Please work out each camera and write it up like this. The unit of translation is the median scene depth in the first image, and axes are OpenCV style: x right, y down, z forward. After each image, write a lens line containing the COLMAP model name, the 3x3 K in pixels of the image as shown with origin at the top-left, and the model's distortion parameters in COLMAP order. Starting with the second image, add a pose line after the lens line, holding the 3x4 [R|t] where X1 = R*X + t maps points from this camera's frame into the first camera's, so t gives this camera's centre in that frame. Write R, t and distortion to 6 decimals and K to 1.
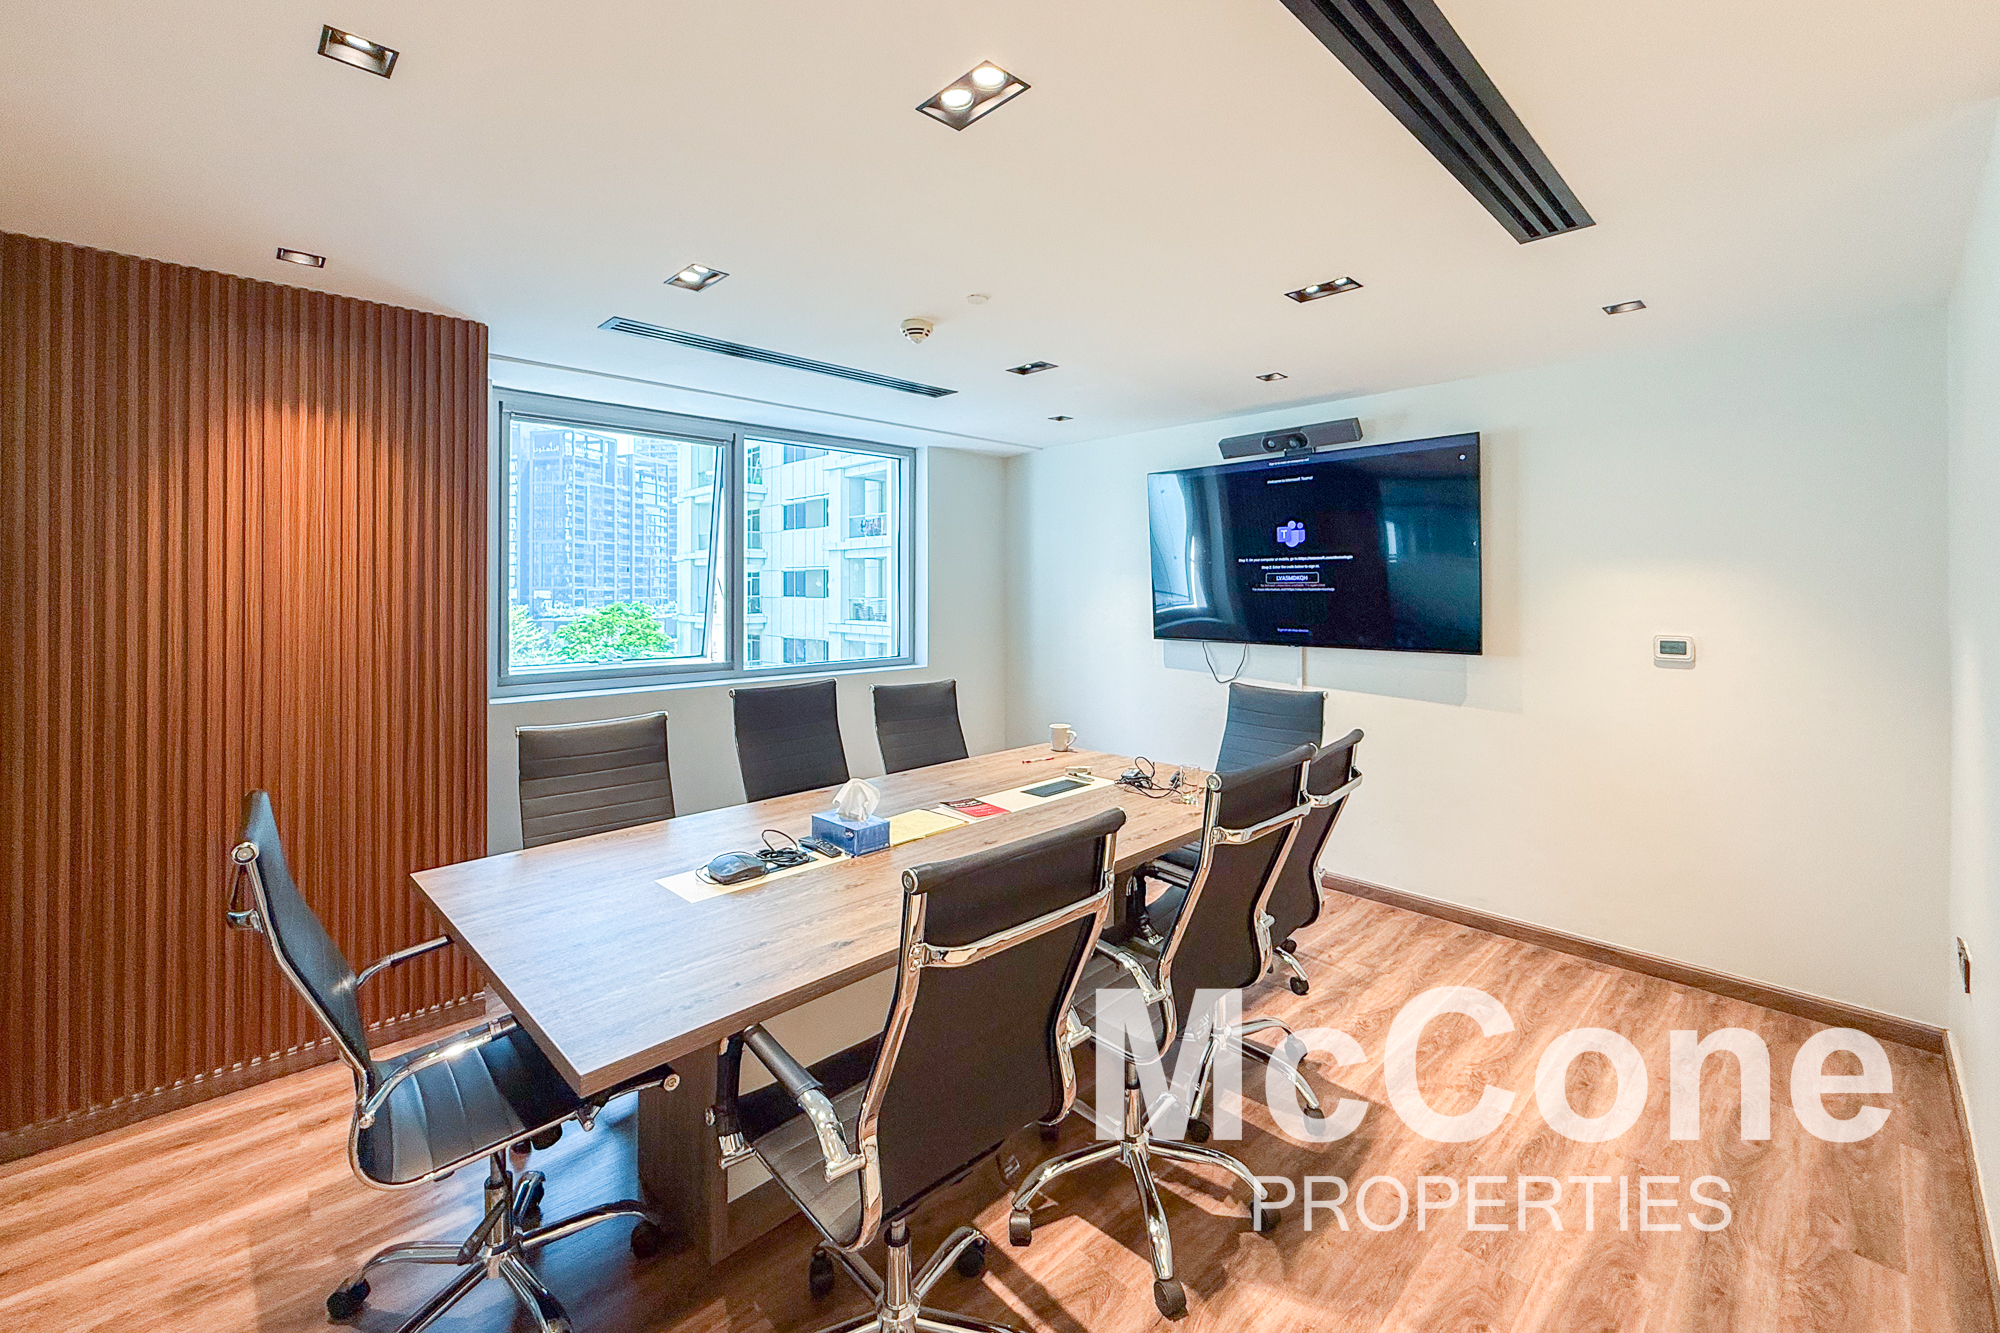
lens RADIAL K [[835.1, 0, 988.9], [0, 835.1, 592.5], [0, 0, 1]] dist [-0.000405, -0.000029]
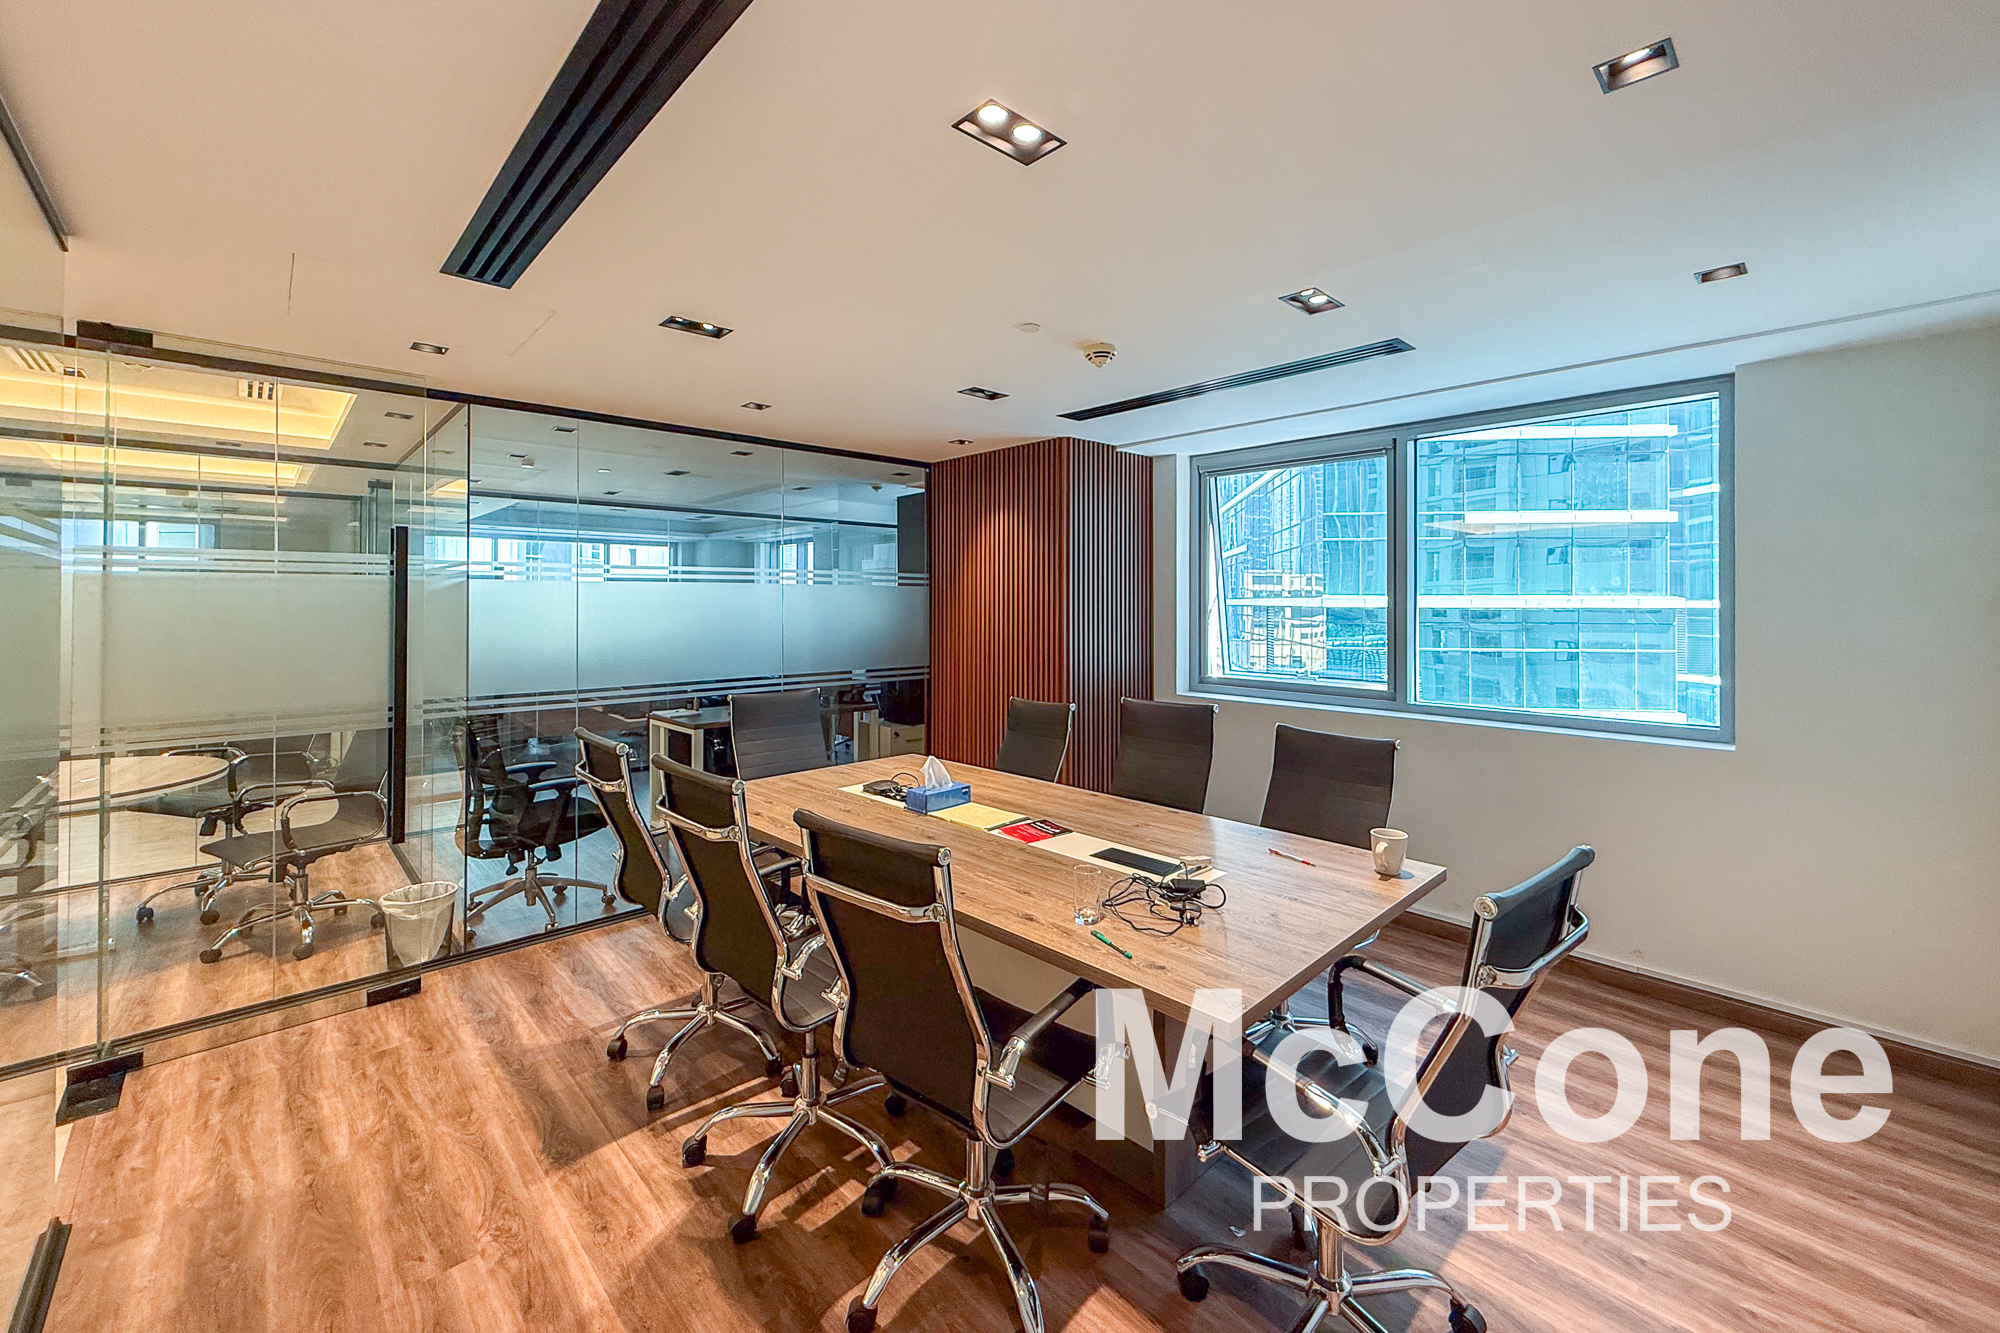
lens RADIAL K [[835.1, 0, 988.9], [0, 835.1, 592.5], [0, 0, 1]] dist [-0.000405, -0.000029]
pose [[-0.039019, -0.009970, -0.999189, 0.879740], [-0.002509, 0.999948, -0.009880, -0.019316], [0.999235, 0.002122, -0.039042, 0.870132]]
